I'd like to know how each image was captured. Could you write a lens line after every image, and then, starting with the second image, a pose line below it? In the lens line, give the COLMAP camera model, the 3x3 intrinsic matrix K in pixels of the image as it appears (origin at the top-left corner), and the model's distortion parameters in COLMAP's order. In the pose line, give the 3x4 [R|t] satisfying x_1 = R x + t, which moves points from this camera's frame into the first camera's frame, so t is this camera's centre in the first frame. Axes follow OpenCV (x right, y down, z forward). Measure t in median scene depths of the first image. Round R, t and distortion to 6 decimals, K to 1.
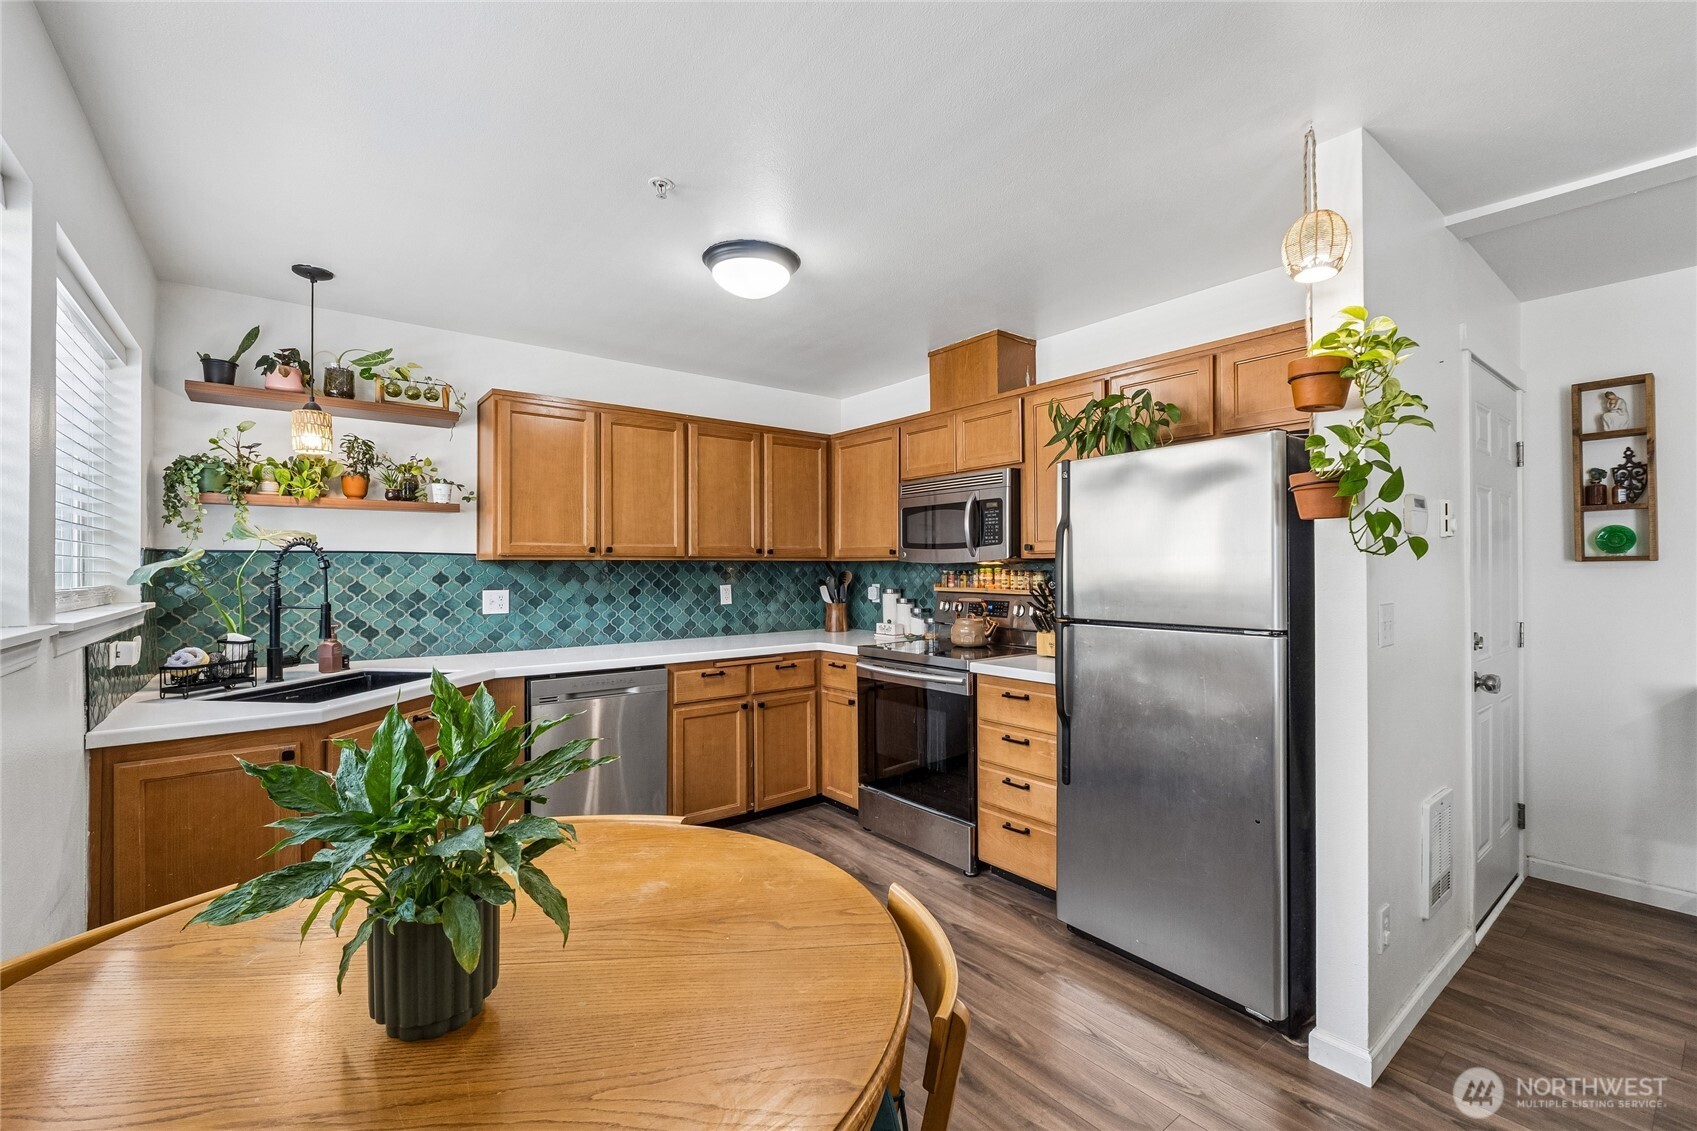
lens RADIAL K [[721.9, 0, 860.3], [0, 721.9, 562.6], [0, 0, 1]] dist [-0.007488, 0.000021]
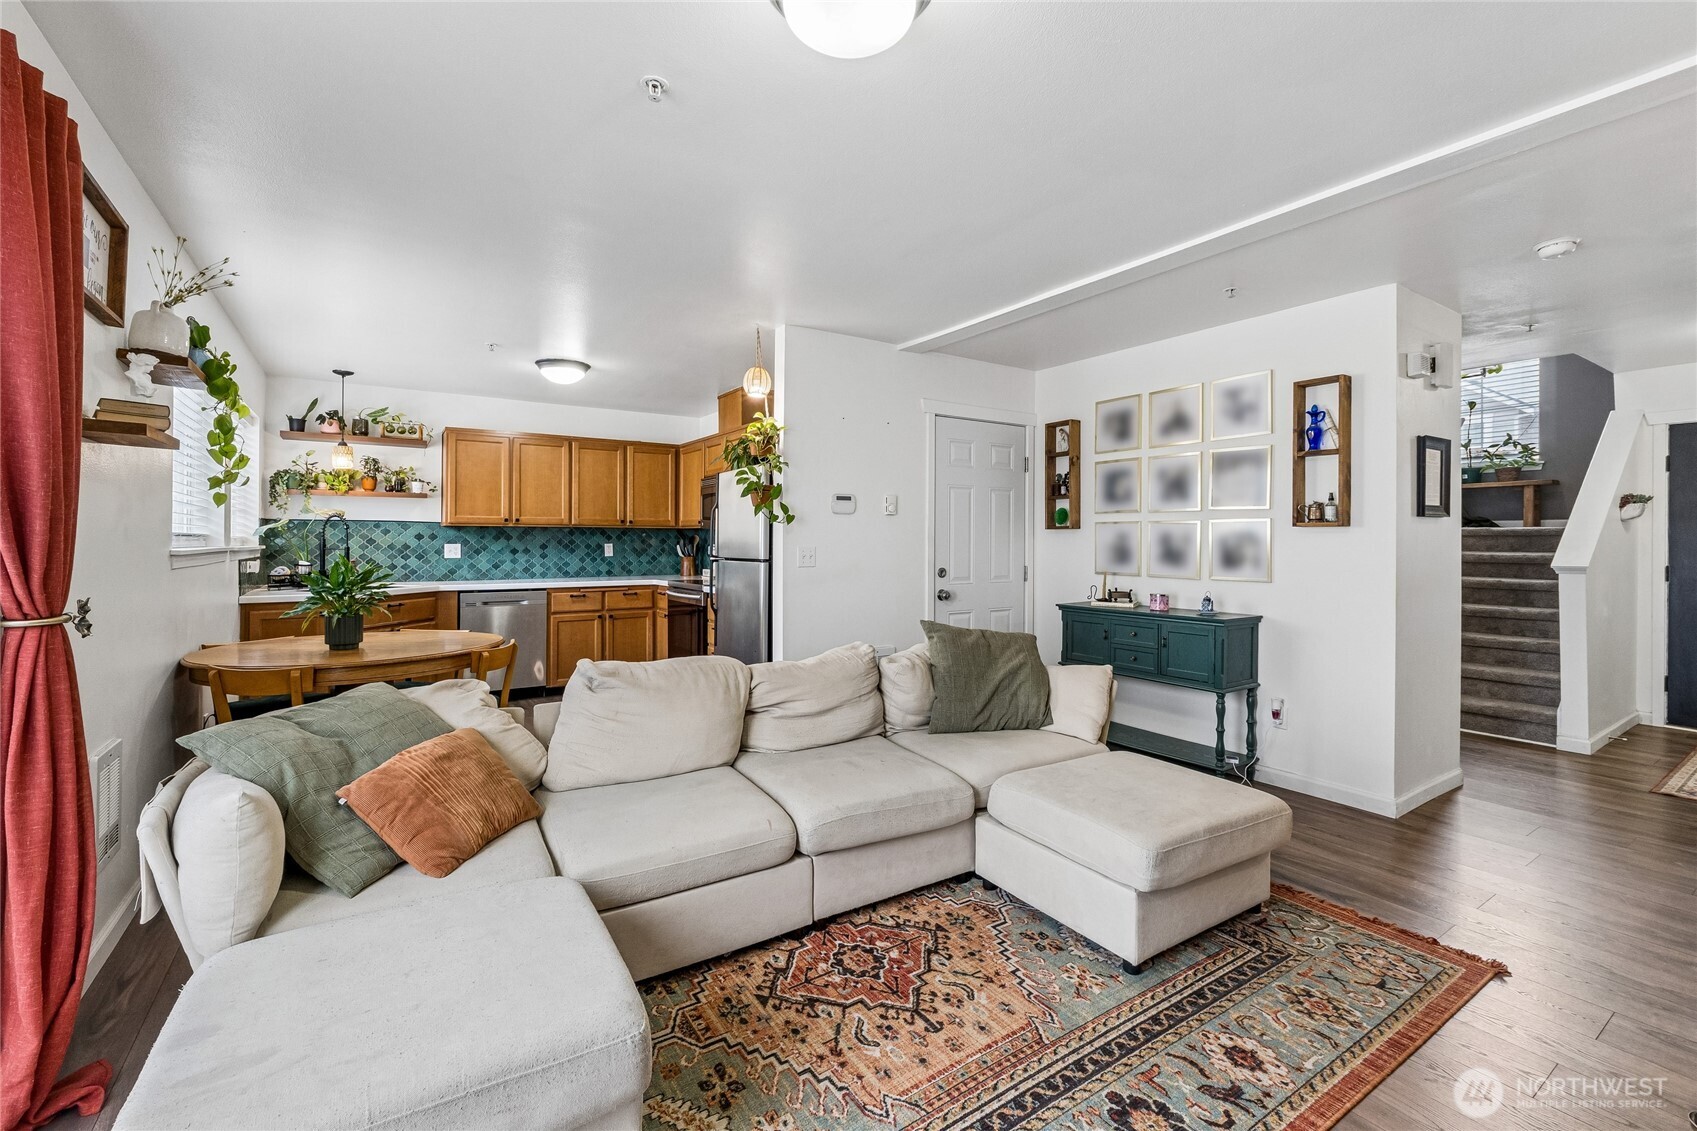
lens RADIAL K [[729.2, 0, 860.1], [0, 729.2, 539.2], [0, 0, 1]] dist [-0.008708, -0.000379]
pose [[0.996305, 0.006155, -0.085670, 0.588920], [-0.005774, 0.999972, 0.004695, 0.013788], [0.085697, -0.004183, 0.996312, -0.610468]]
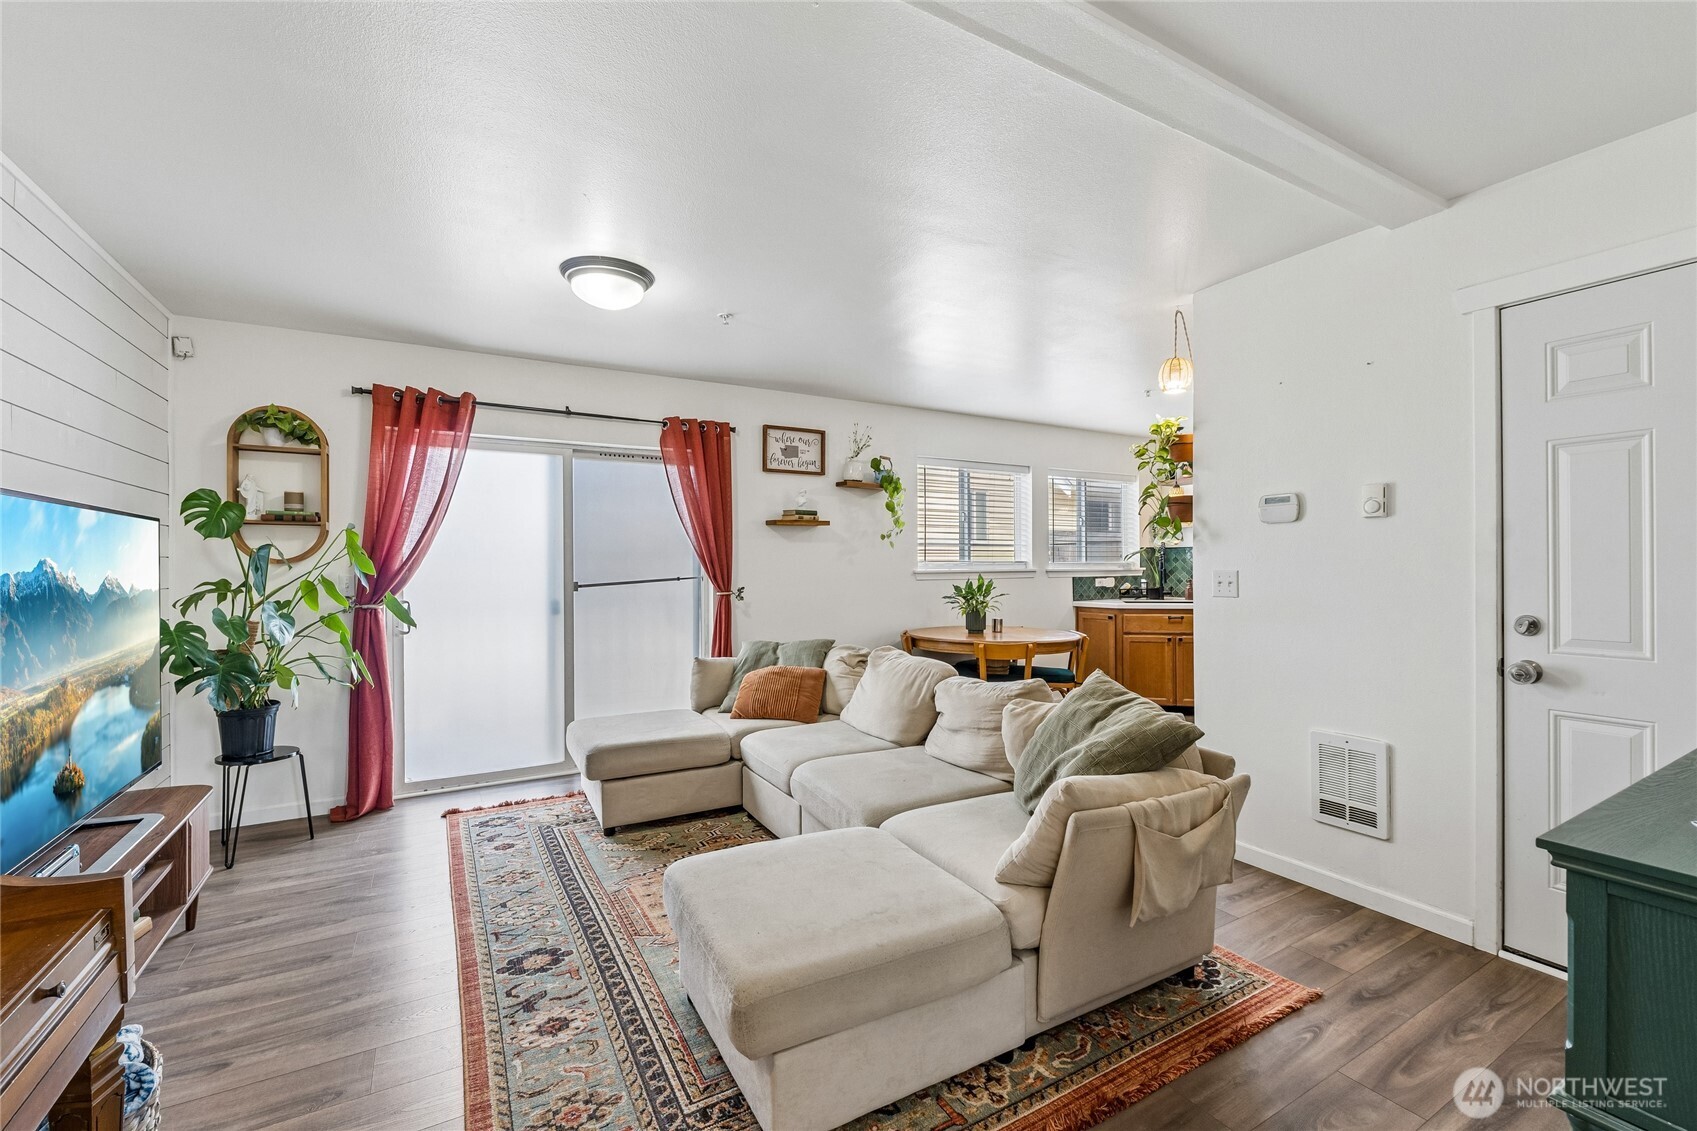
lens RADIAL K [[721.9, 0, 860.3], [0, 721.9, 562.6], [0, 0, 1]] dist [-0.007488, 0.000021]
pose [[-0.140841, 0.002439, -0.990029, 1.335187], [0.012851, 0.999917, 0.000635, 0.015495], [0.989949, -0.012633, -0.140860, 0.233649]]
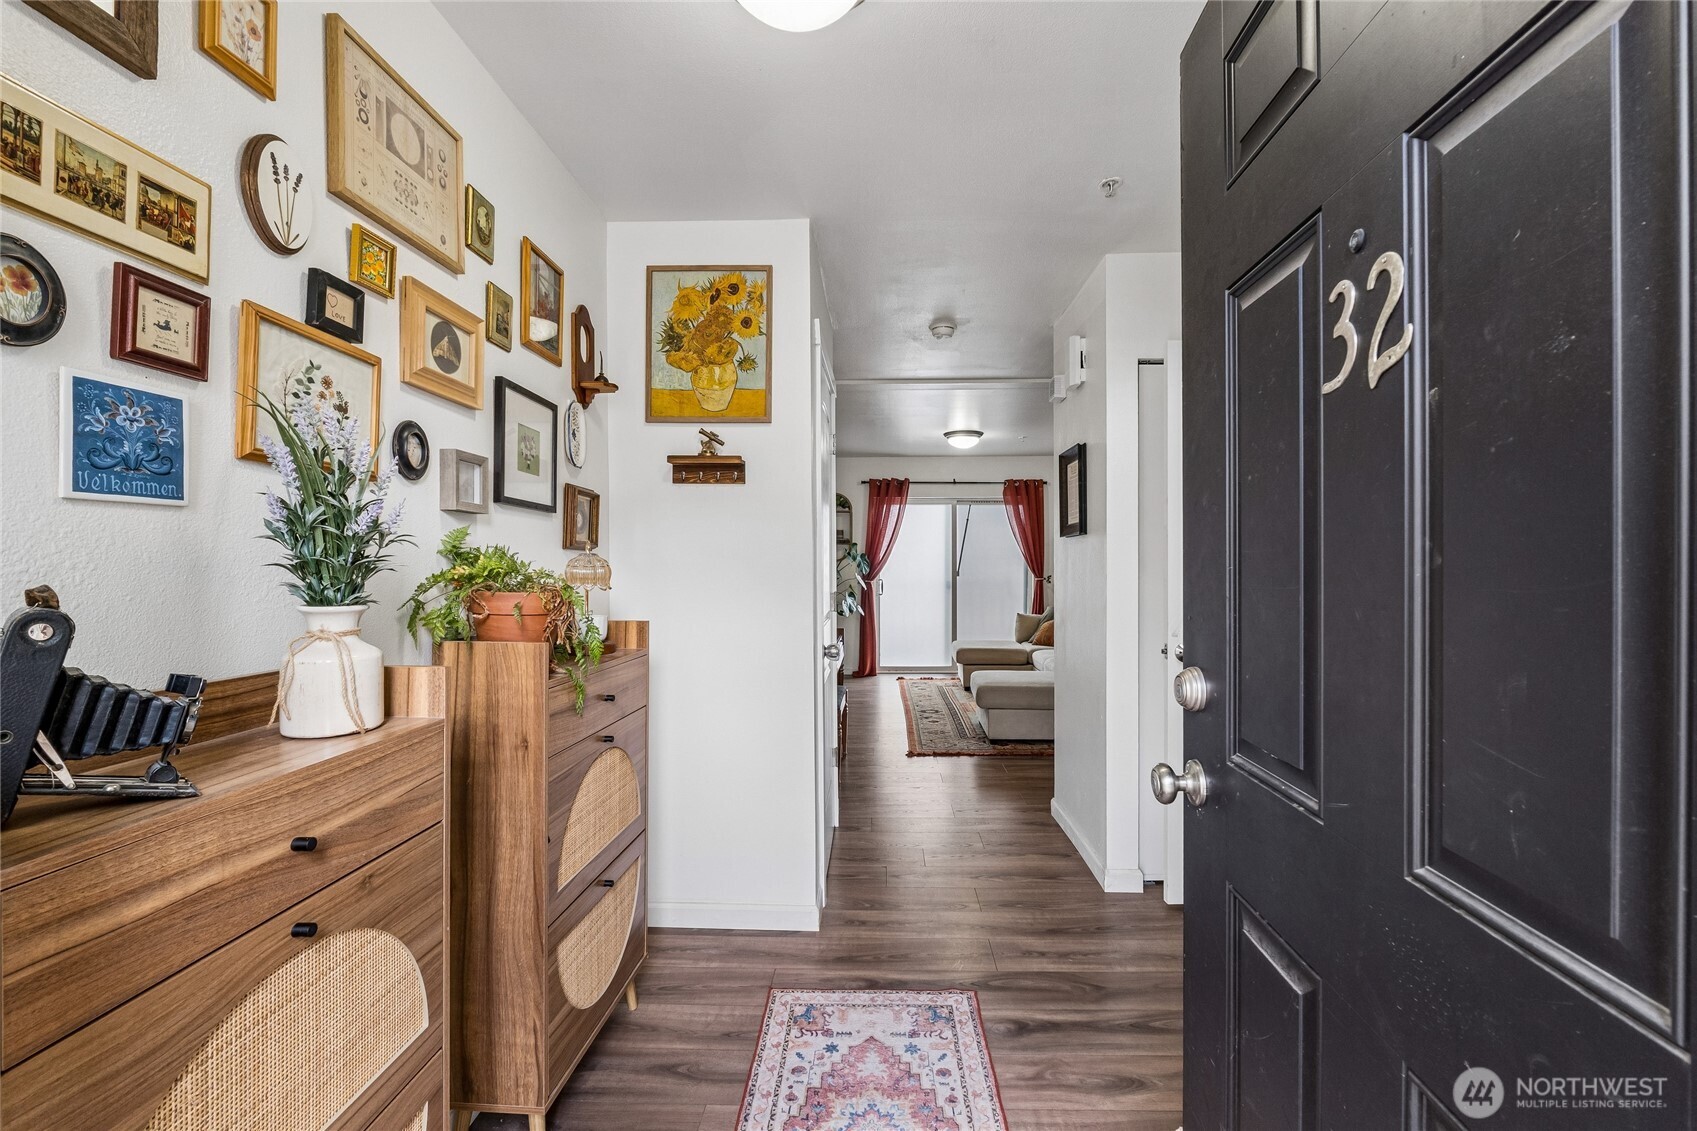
lens RADIAL K [[721.9, 0, 860.3], [0, 721.9, 562.6], [0, 0, 1]] dist [-0.007488, 0.000021]
pose [[-0.643896, 0.007026, -0.765081, 2.167898], [0.012663, 0.999919, -0.001475, 0.014120], [0.765009, -0.010638, -0.643932, 0.837224]]
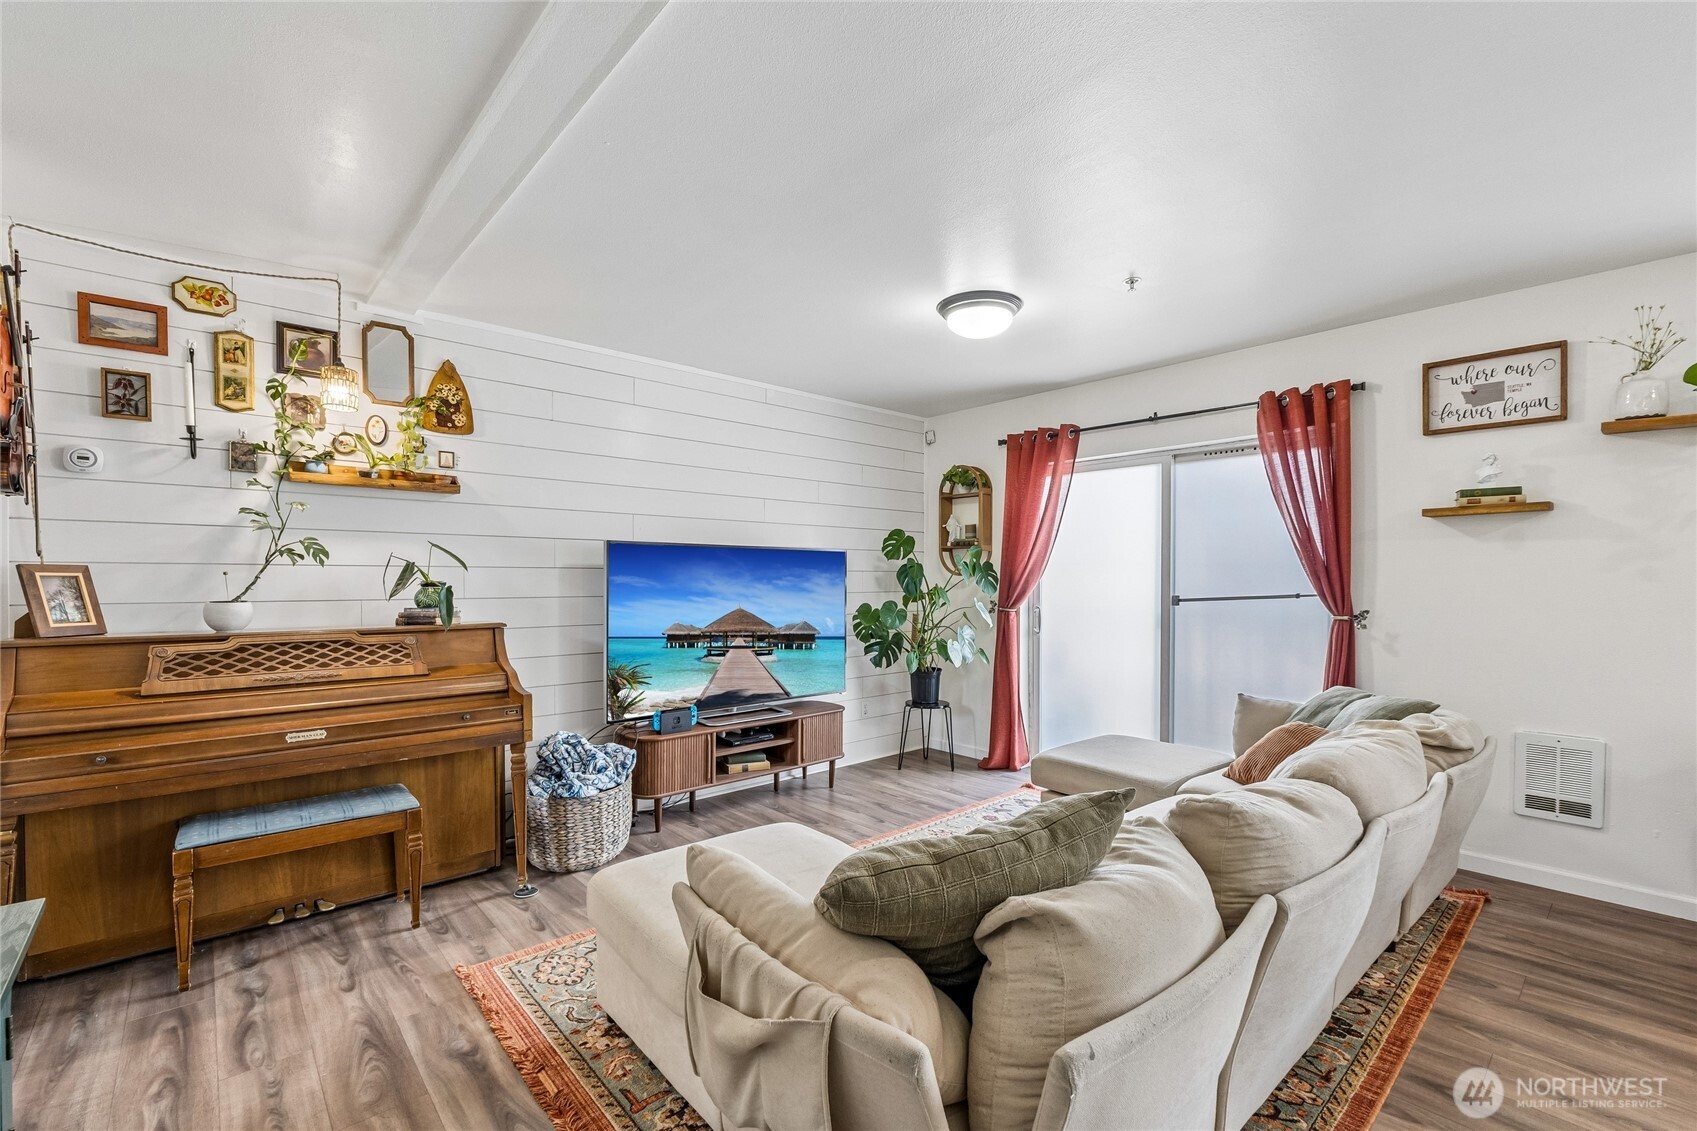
lens RADIAL K [[736.7, 0, 863.8], [0, 736.7, 585.0], [0, 0, 1]] dist [0.002702, 0.000104]
pose [[-0.997661, 0.004265, -0.068229, 0.750866], [0.004052, 0.999986, 0.003269, 0.020906], [0.068242, 0.002985, -0.997664, 0.743496]]
